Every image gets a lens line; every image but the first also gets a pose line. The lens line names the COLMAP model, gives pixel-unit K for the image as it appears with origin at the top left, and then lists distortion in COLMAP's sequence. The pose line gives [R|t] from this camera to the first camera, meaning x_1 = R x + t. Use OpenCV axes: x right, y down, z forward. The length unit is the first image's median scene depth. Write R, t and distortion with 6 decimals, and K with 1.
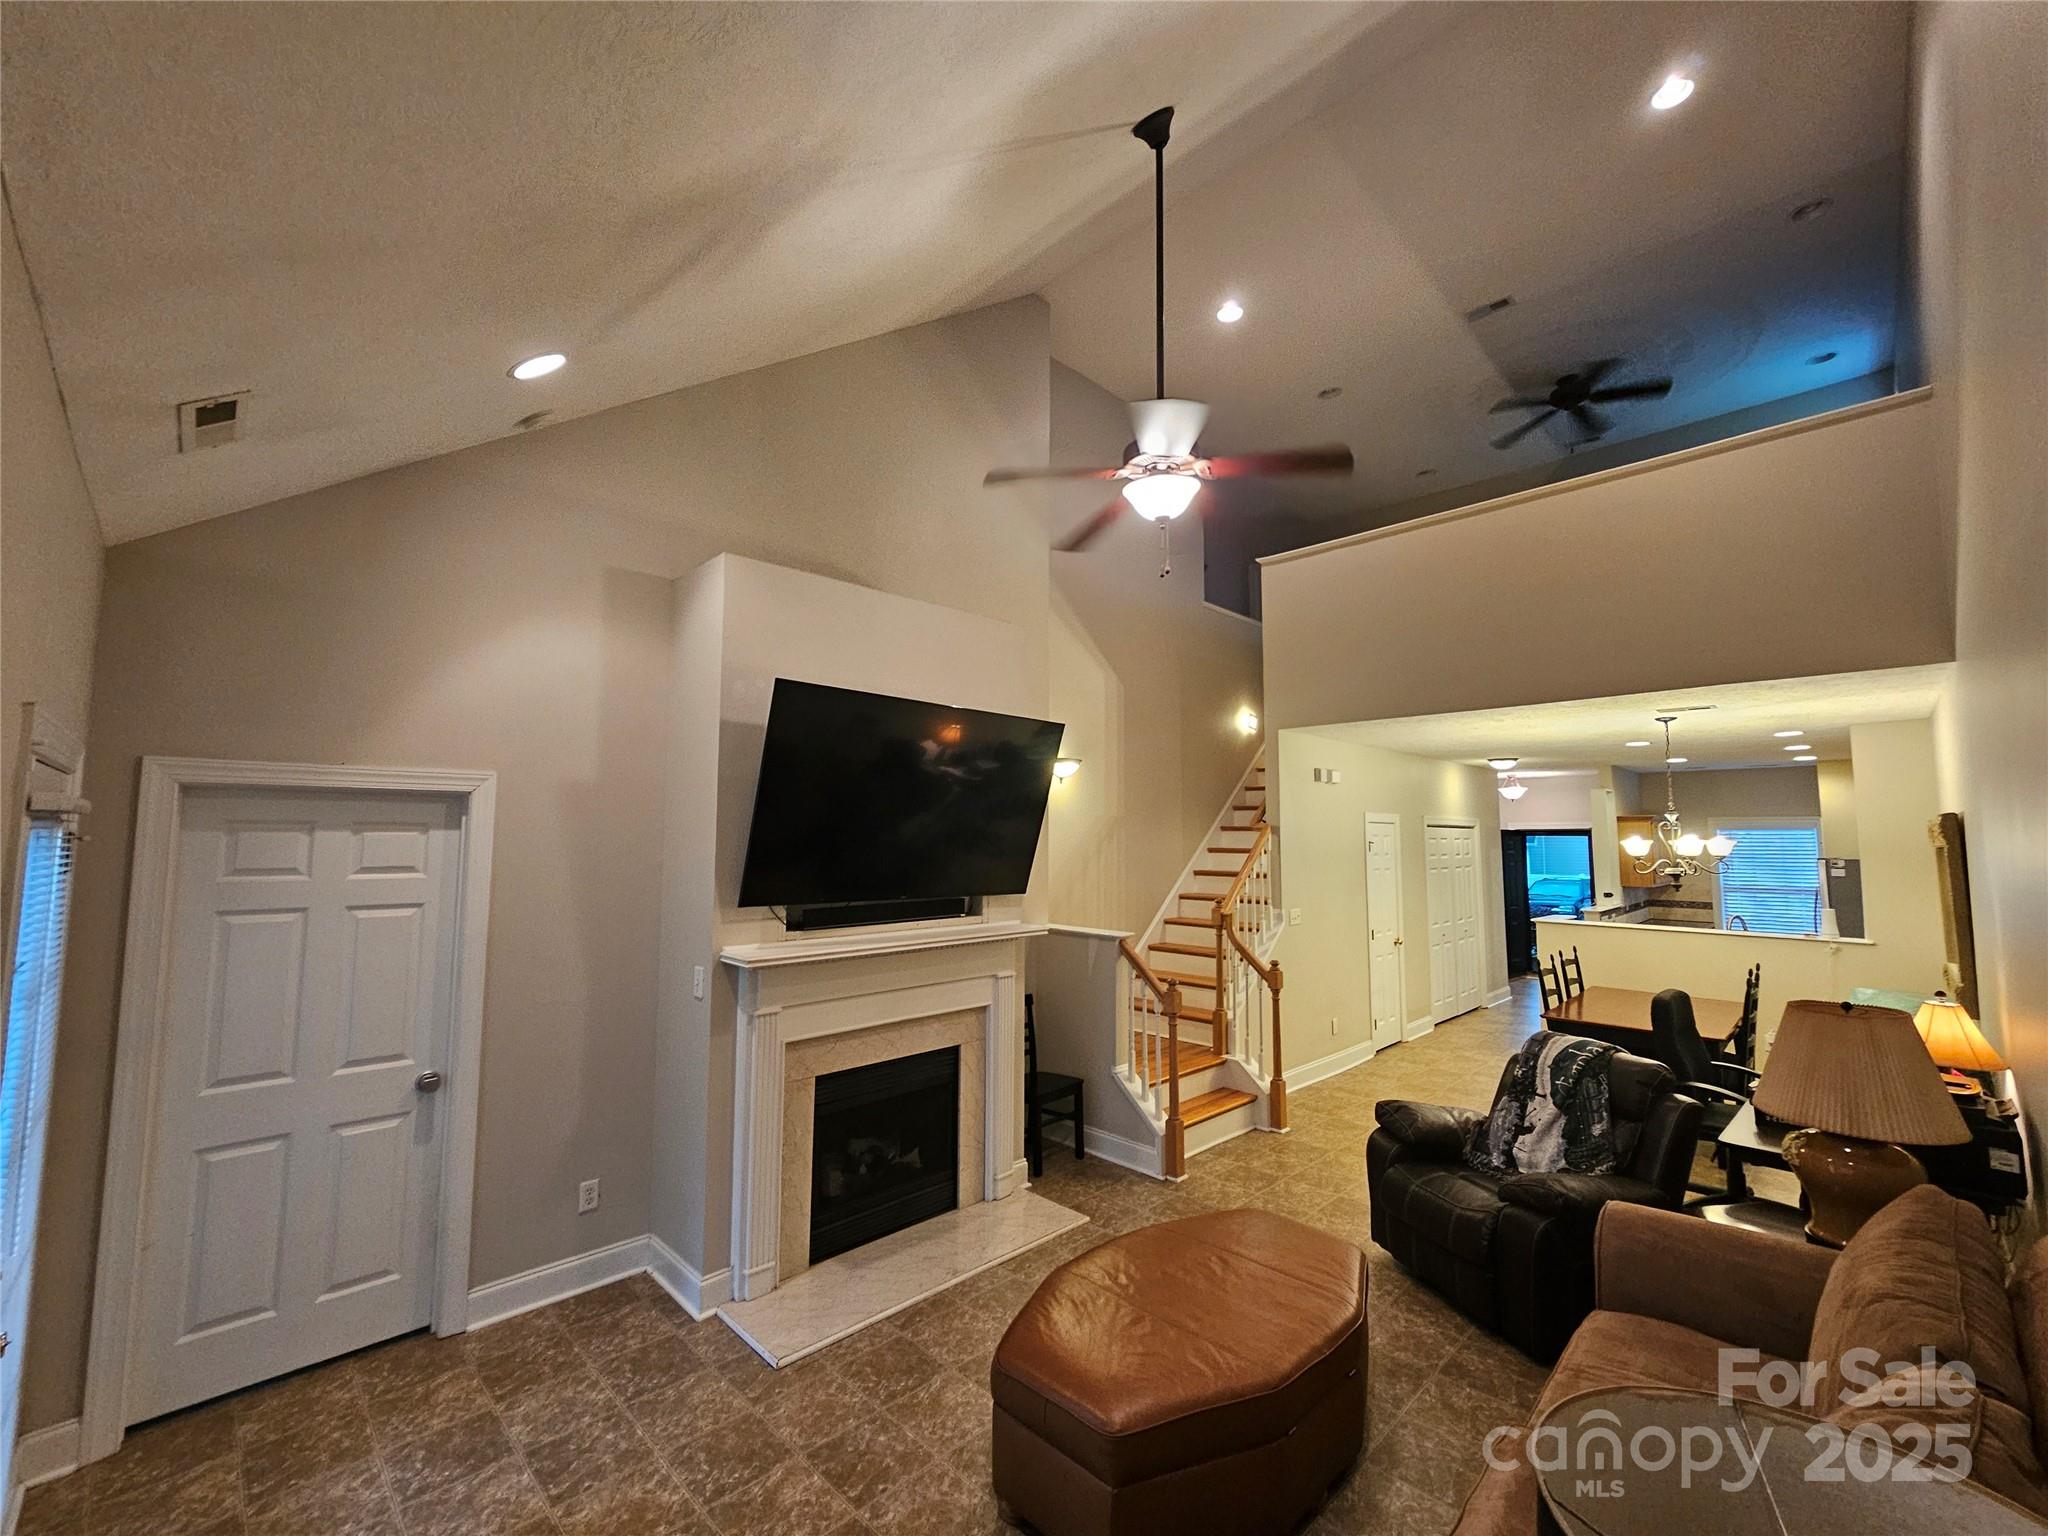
lens RADIAL K [[839.8, 0, 1013.5], [0, 839.8, 768.1], [0, 0, 1]] dist [0.001241, 0.000148]
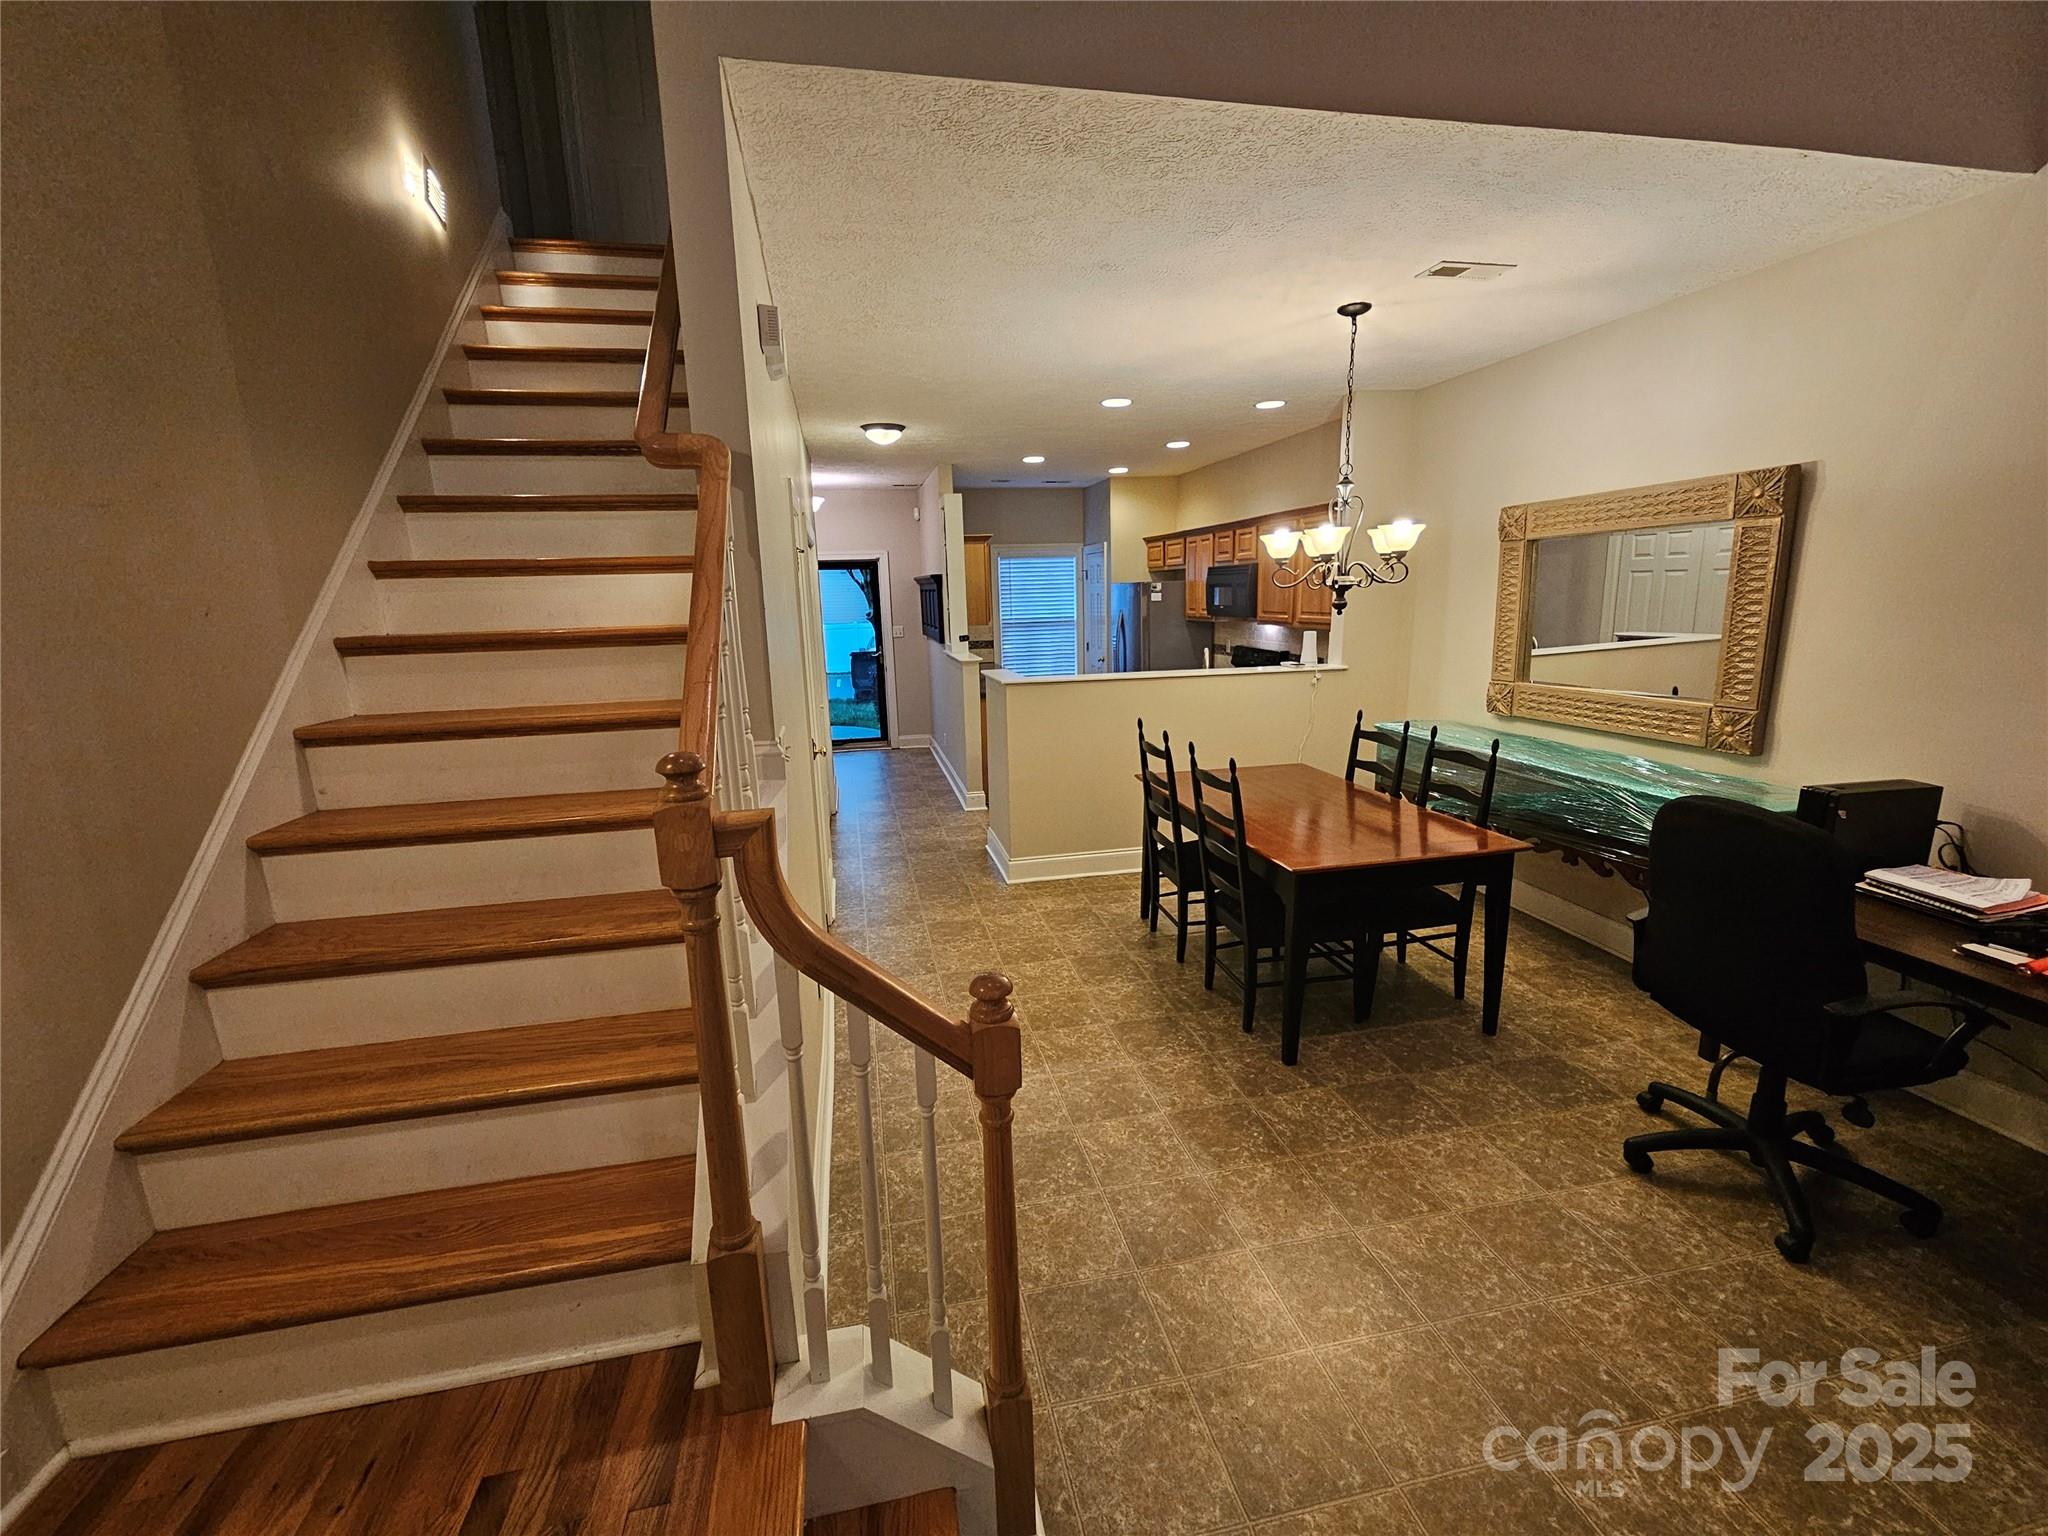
lens RADIAL K [[868.4, 0, 1013.8], [0, 868.4, 755.3], [0, 0, 1]] dist [-0.000468, -0.000344]
pose [[0.545470, -0.176573, 0.819319, 0.121189], [-0.039330, 0.971087, 0.235465, 0.108467], [-0.837207, -0.160663, 0.522754, 0.860403]]
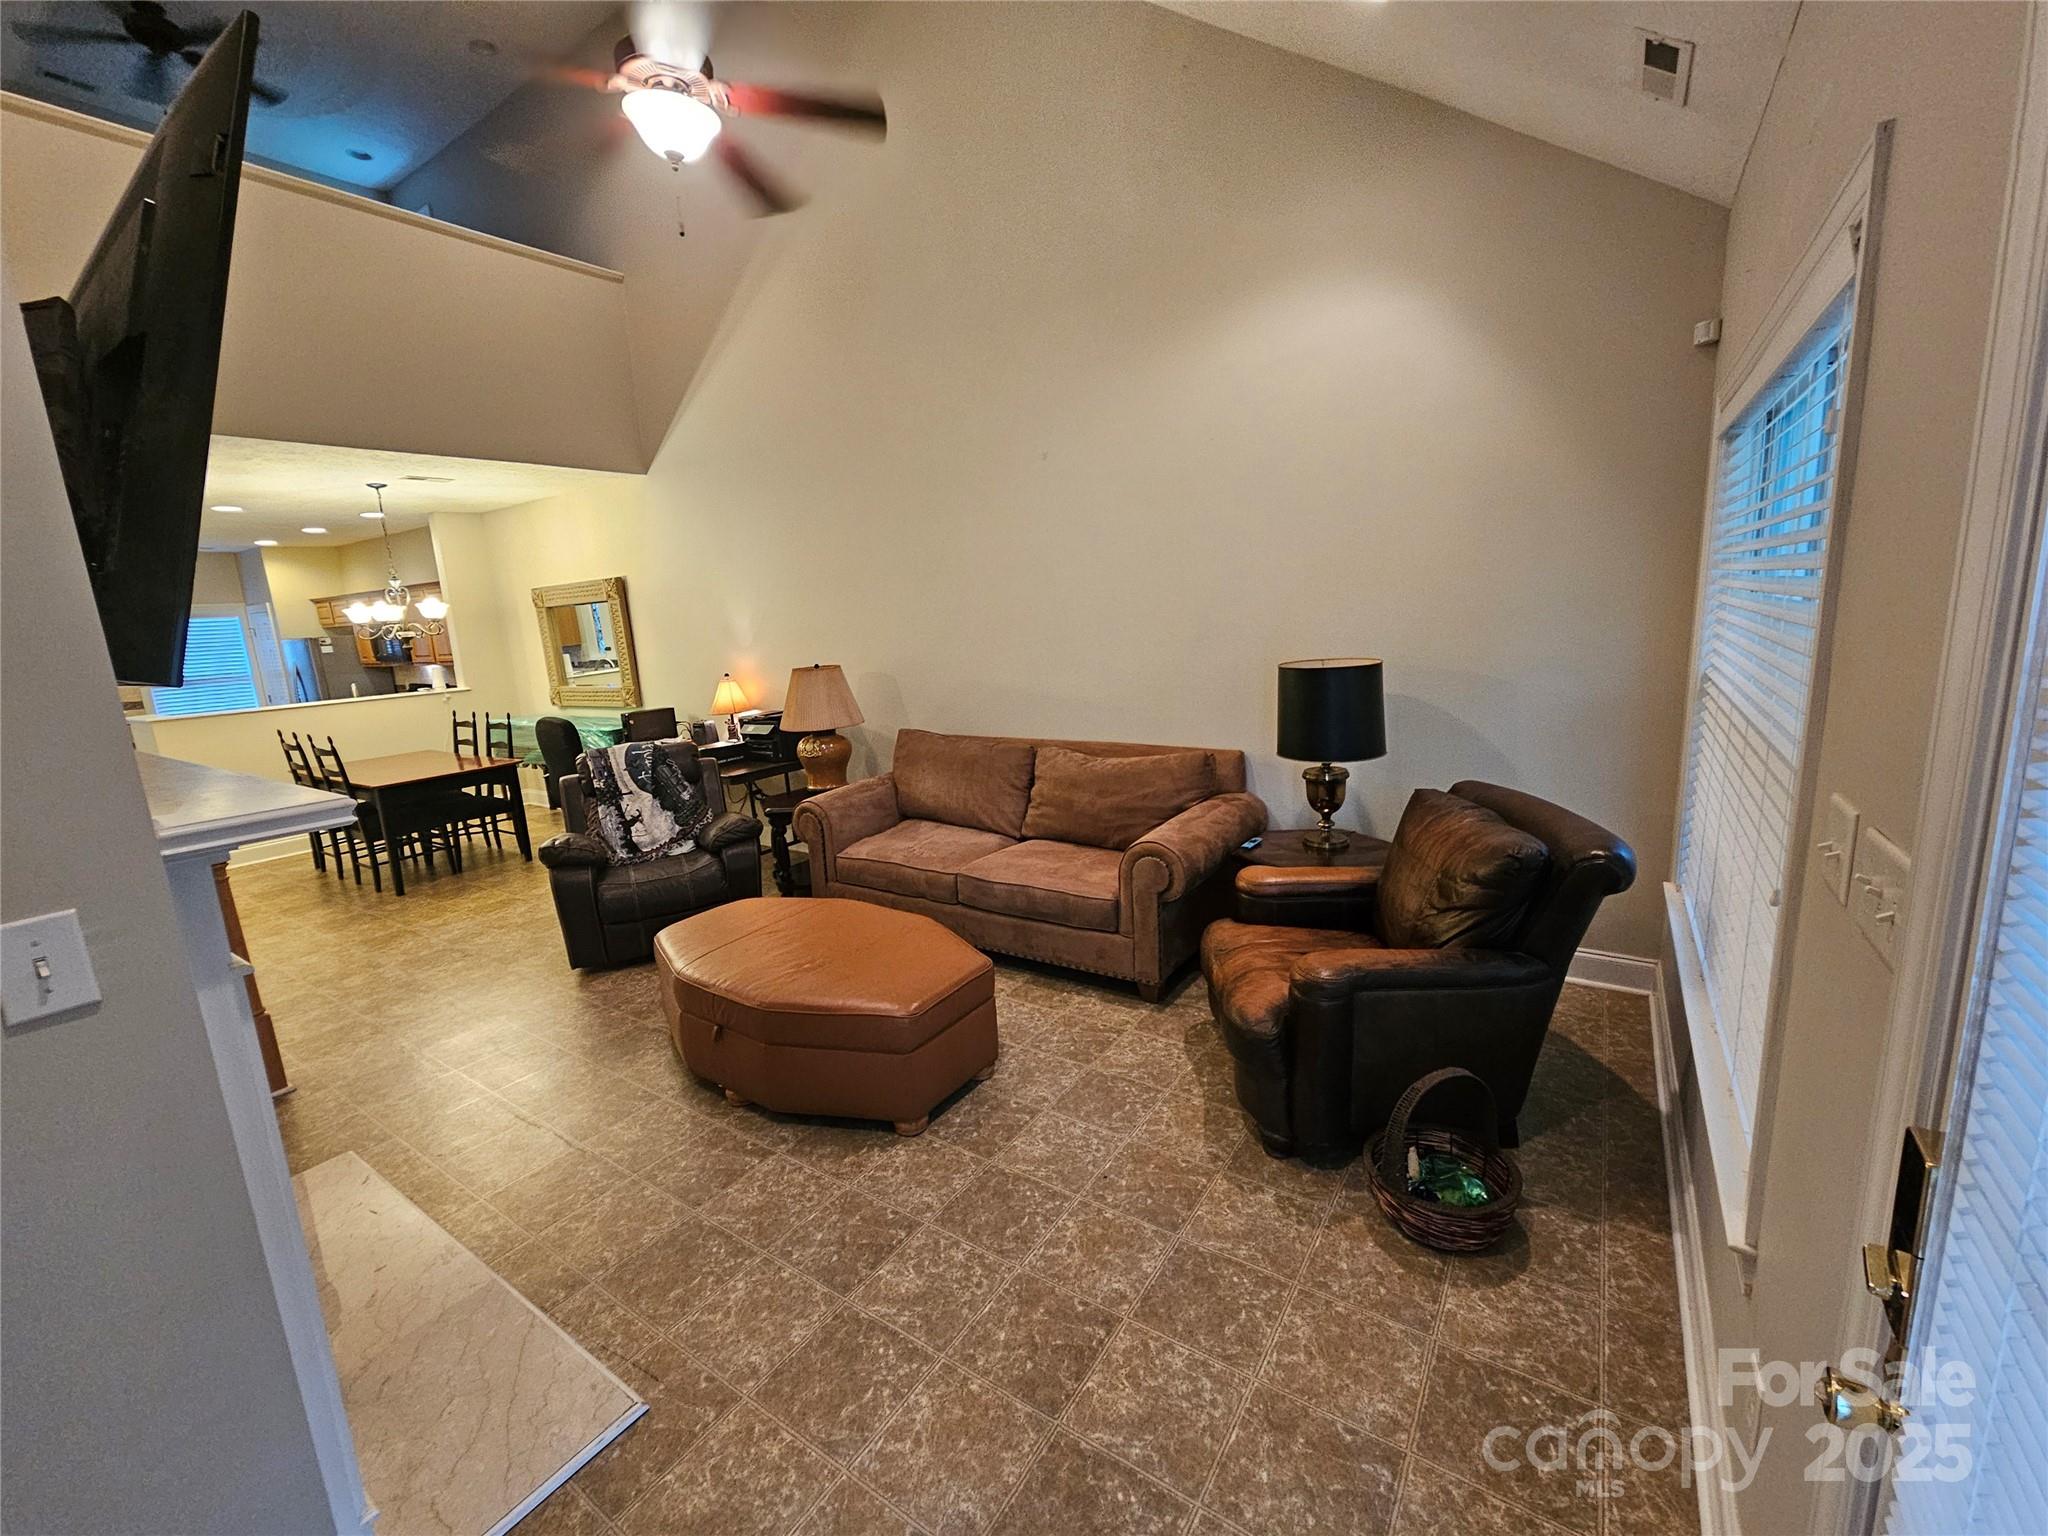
lens RADIAL K [[868.4, 0, 1013.8], [0, 868.4, 755.3], [0, 0, 1]] dist [-0.000468, -0.000344]
pose [[-0.183915, -0.160932, 0.969678, -0.451796], [-0.028446, 0.986964, 0.158406, 0.080421], [-0.982531, 0.001550, -0.186095, 0.455182]]
